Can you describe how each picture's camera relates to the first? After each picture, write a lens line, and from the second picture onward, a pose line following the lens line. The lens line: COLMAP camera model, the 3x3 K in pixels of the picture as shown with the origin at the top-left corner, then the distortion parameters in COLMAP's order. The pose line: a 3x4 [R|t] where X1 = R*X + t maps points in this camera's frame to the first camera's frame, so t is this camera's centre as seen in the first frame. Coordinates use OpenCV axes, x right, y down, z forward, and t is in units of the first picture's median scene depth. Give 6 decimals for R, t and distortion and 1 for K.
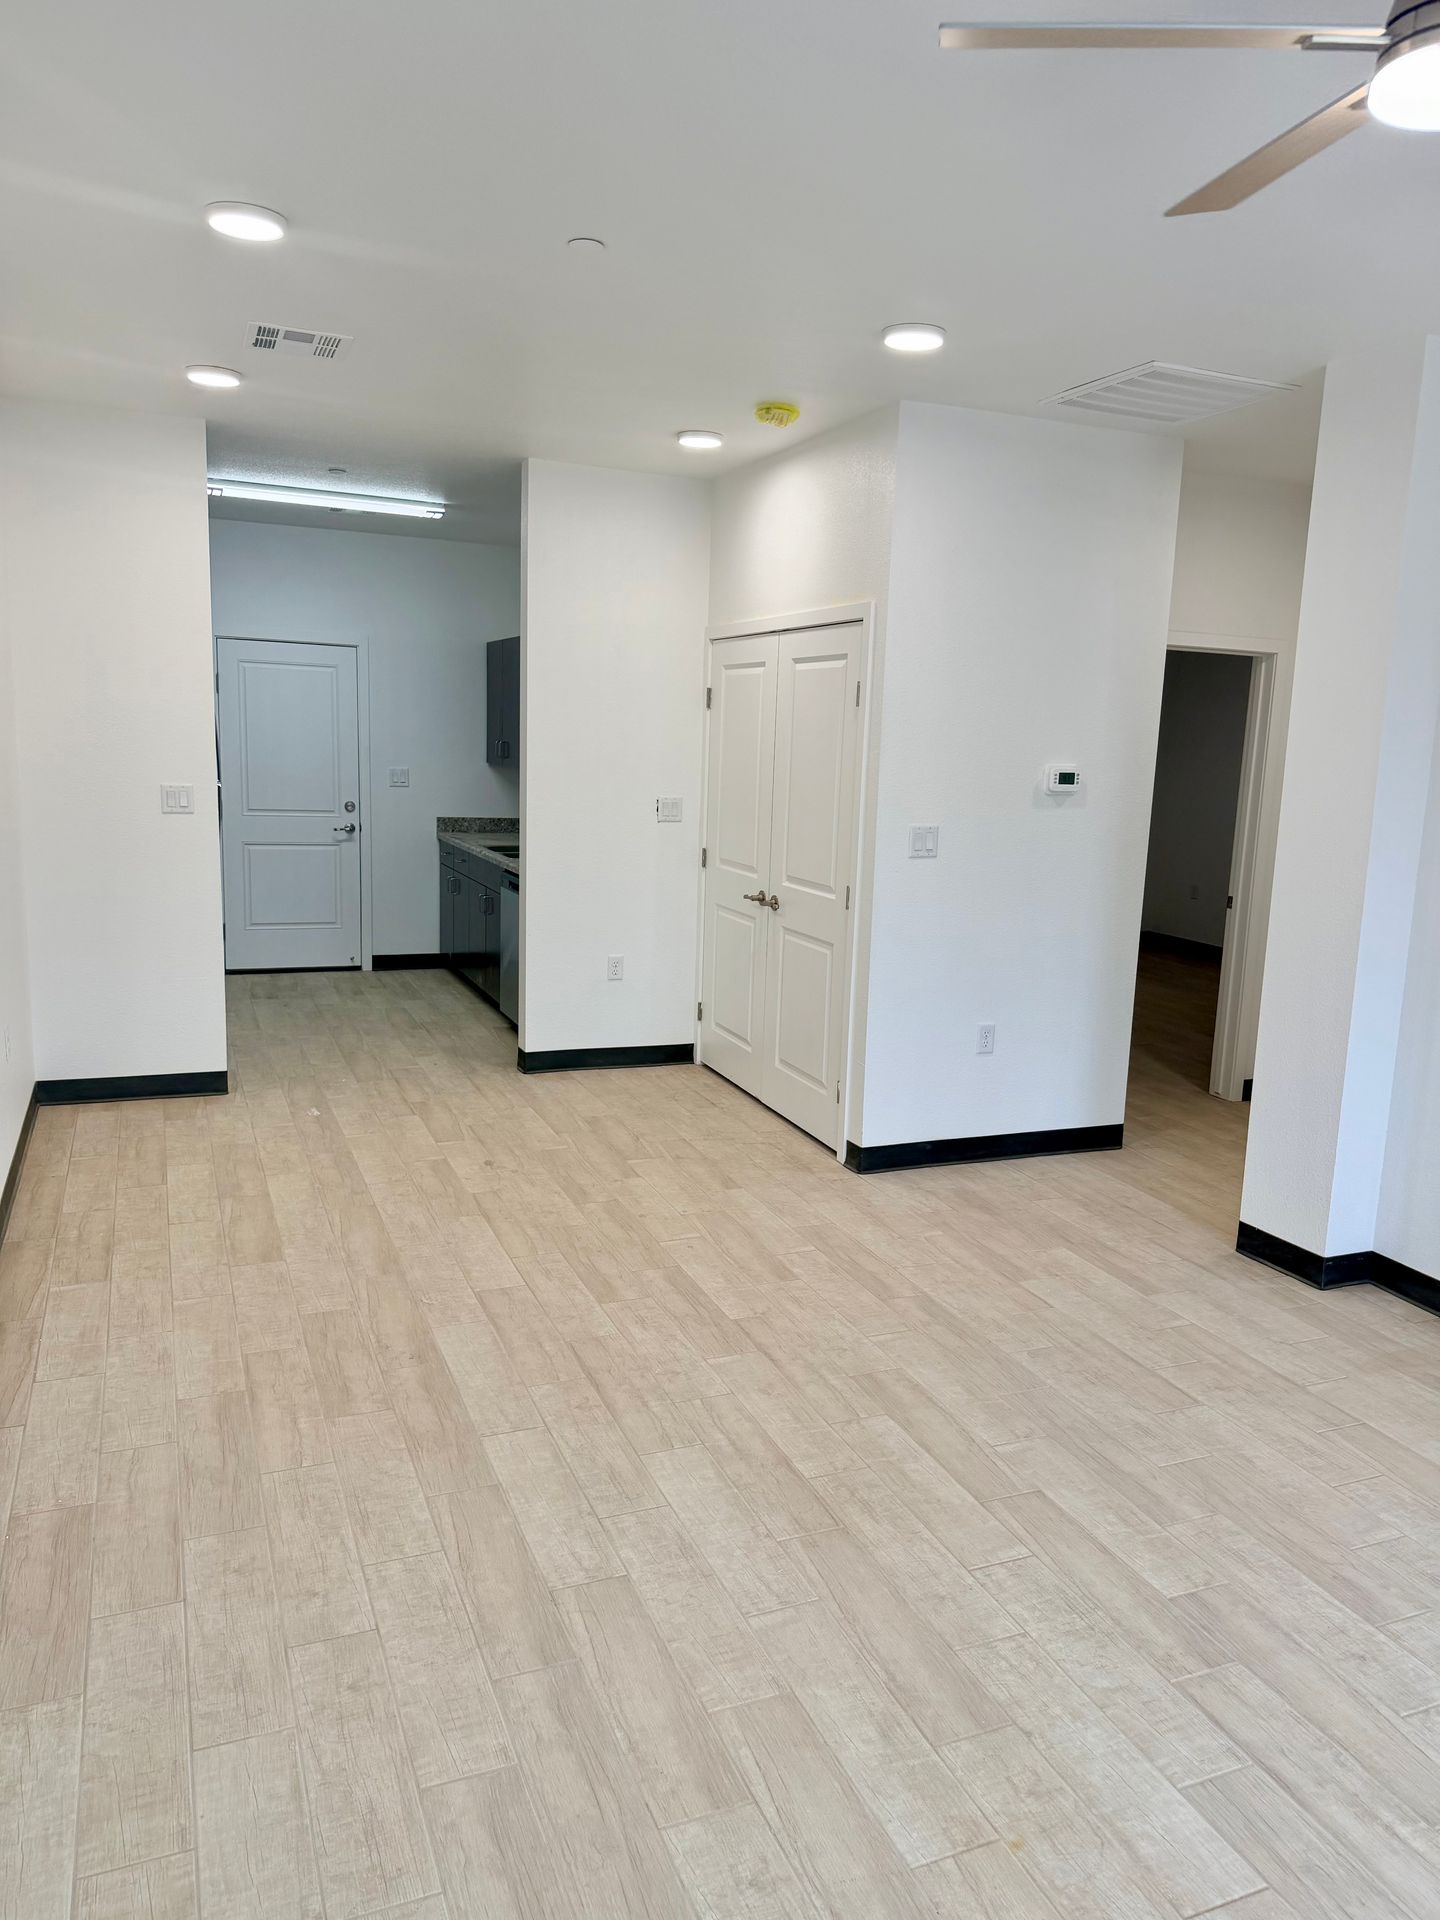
lens RADIAL K [[1318.6, 0, 720.0], [0, 1318.6, 960.0], [0, 0, 1]] dist [0.163541, -0.271627]
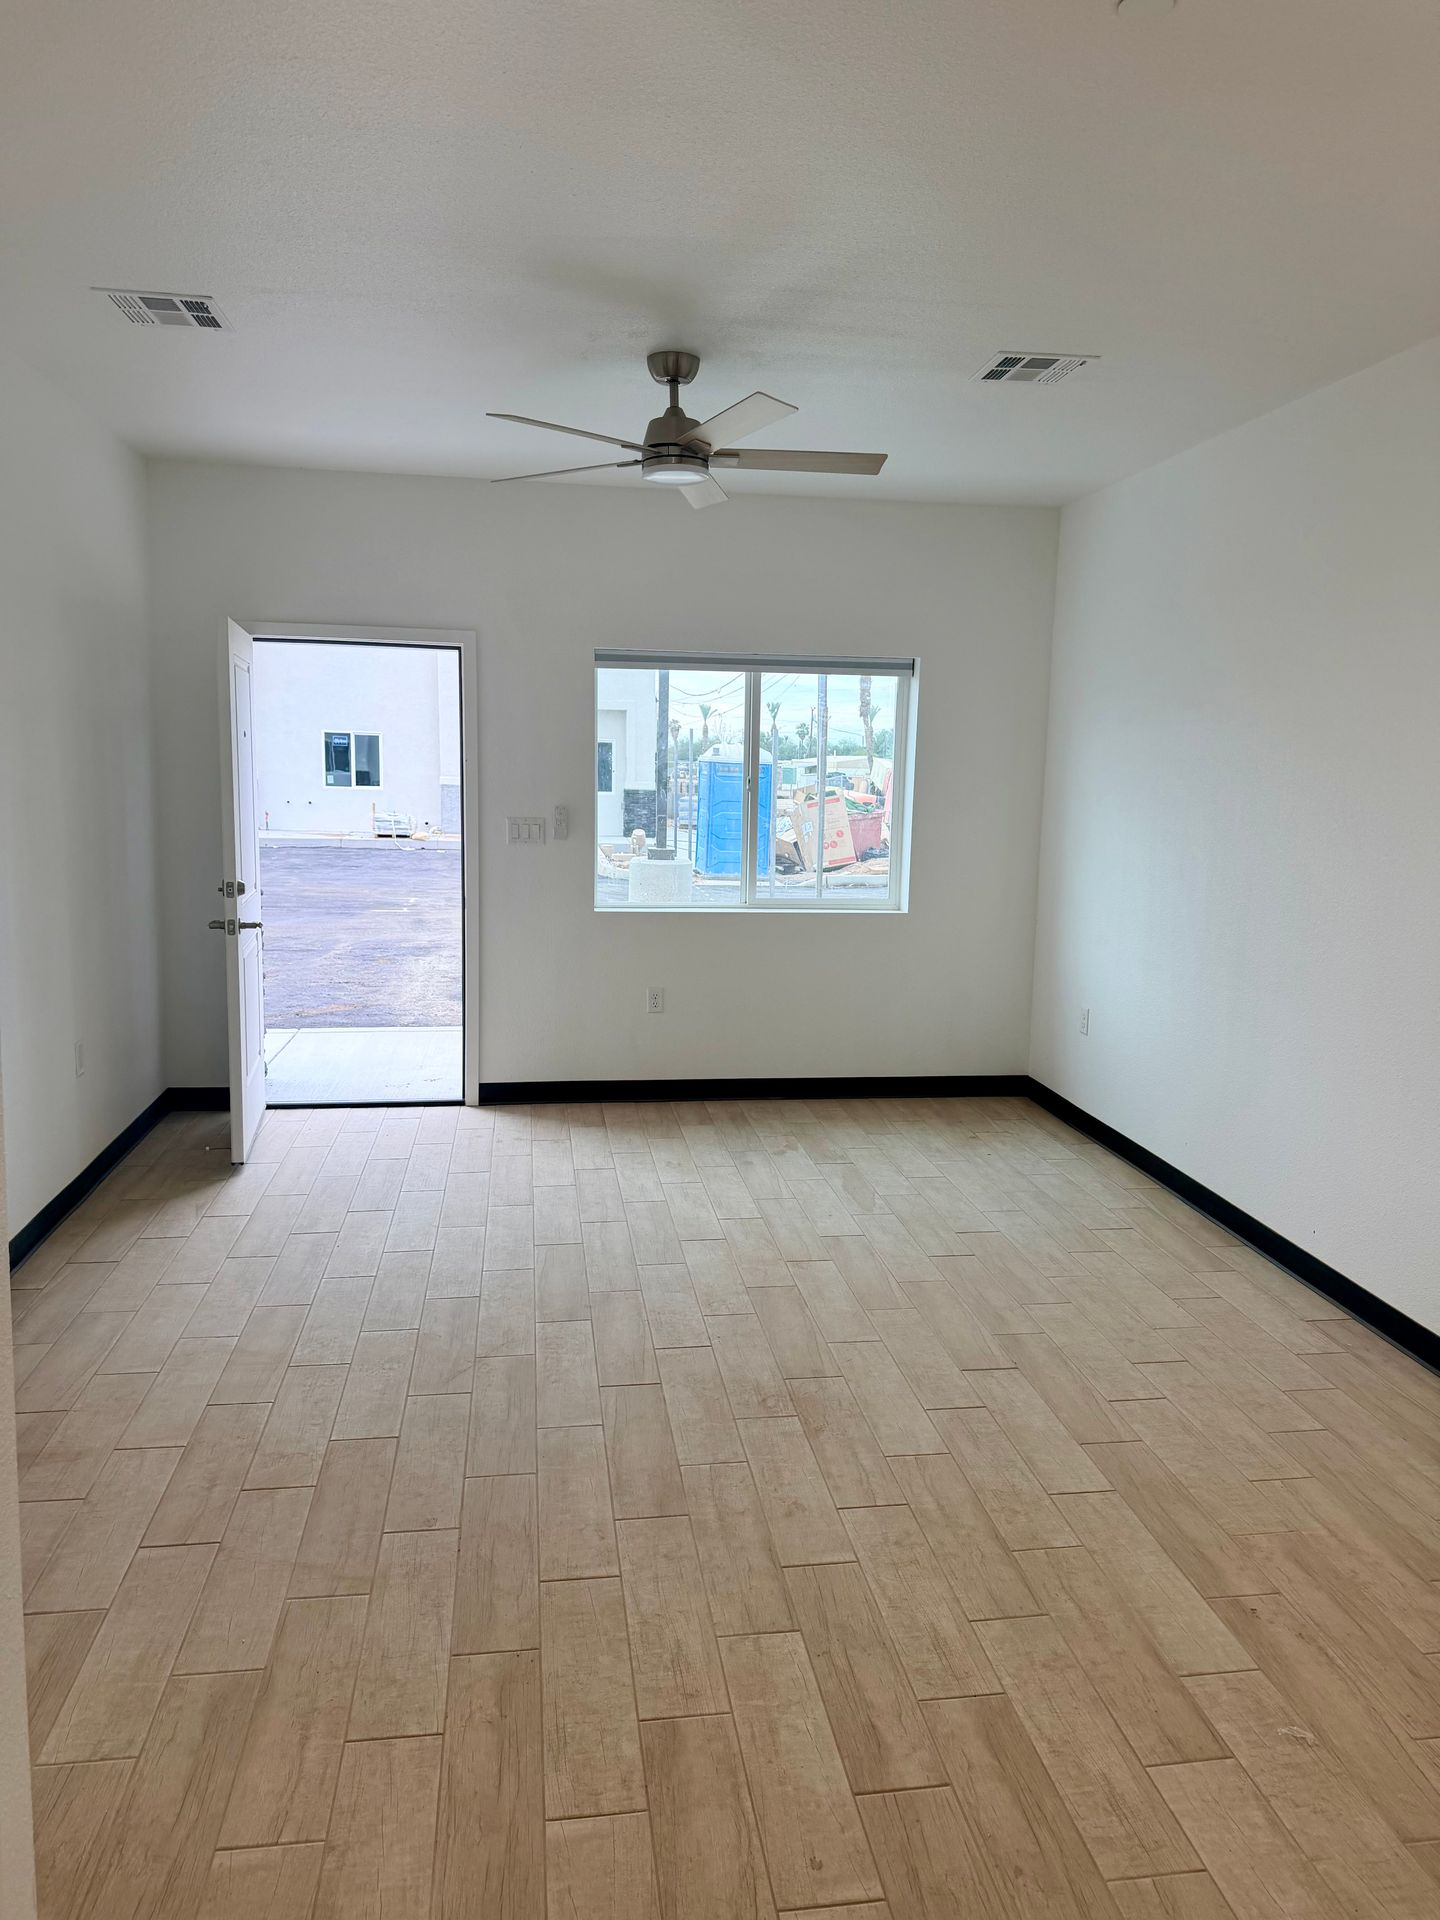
lens RADIAL K [[1360.5, 0, 720.0], [0, 1360.5, 960.0], [0, 0, 1]] dist [0.003705, 0.000497]
pose [[-0.967483, -0.095360, 0.234270, -0.073066], [-0.017503, 0.949228, 0.314101, -0.233367], [-0.252328, 0.299787, -0.920032, 1.403205]]
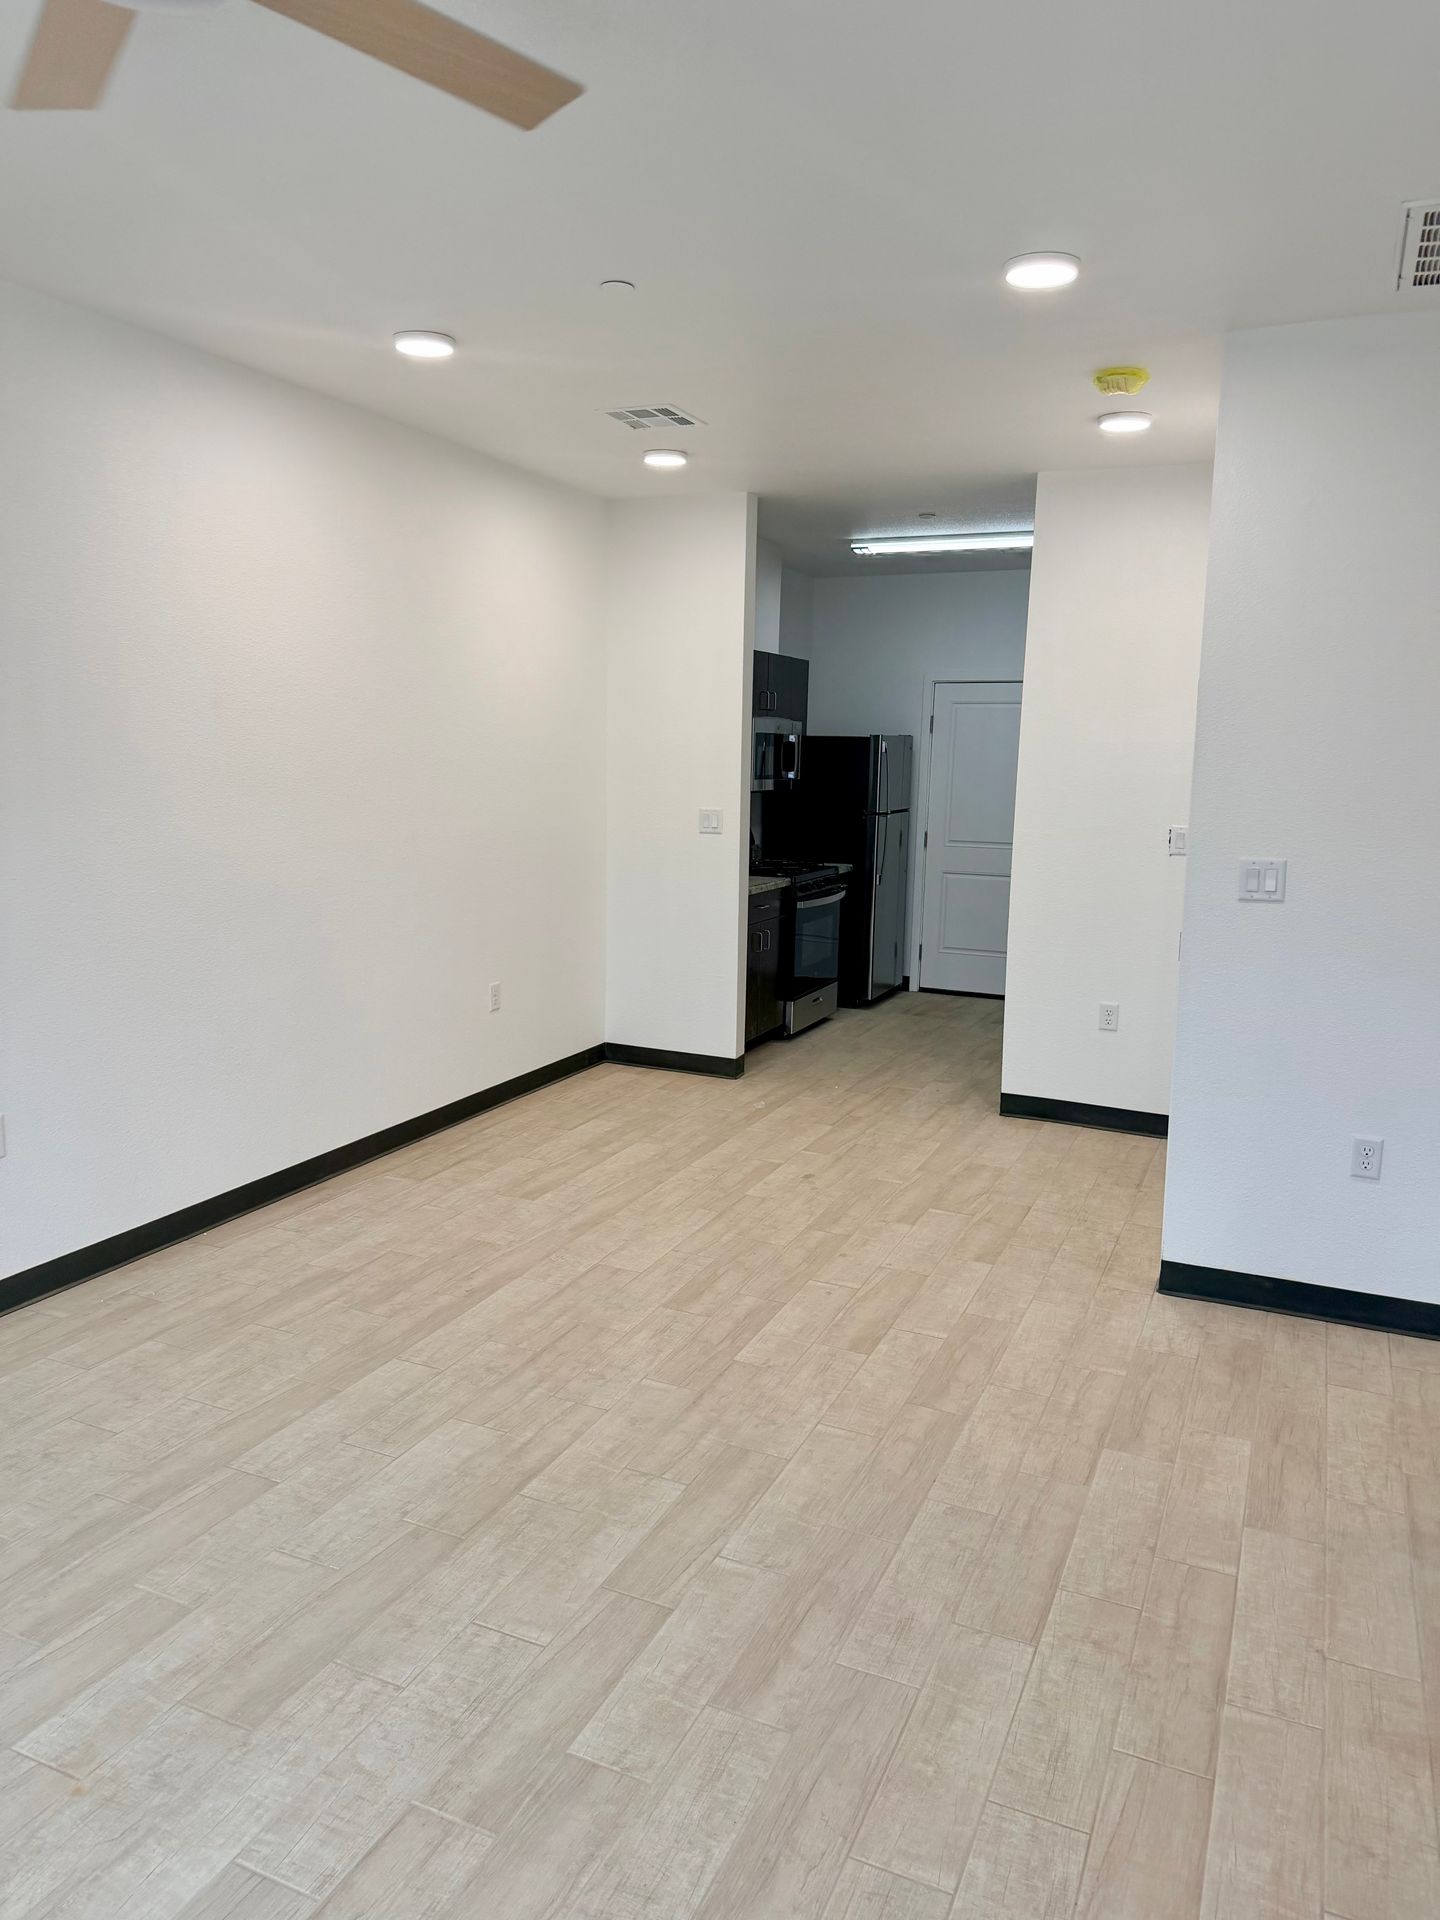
lens RADIAL K [[1320.1, 0, 720.0], [0, 1320.1, 960.0], [0, 0, 1]] dist [0.118232, -0.179664]
pose [[0.688297, 0.092166, -0.719550, 0.602050], [-0.118155, 0.992894, 0.014155, -0.021799], [0.715742, 0.075276, 0.694296, 0.289766]]
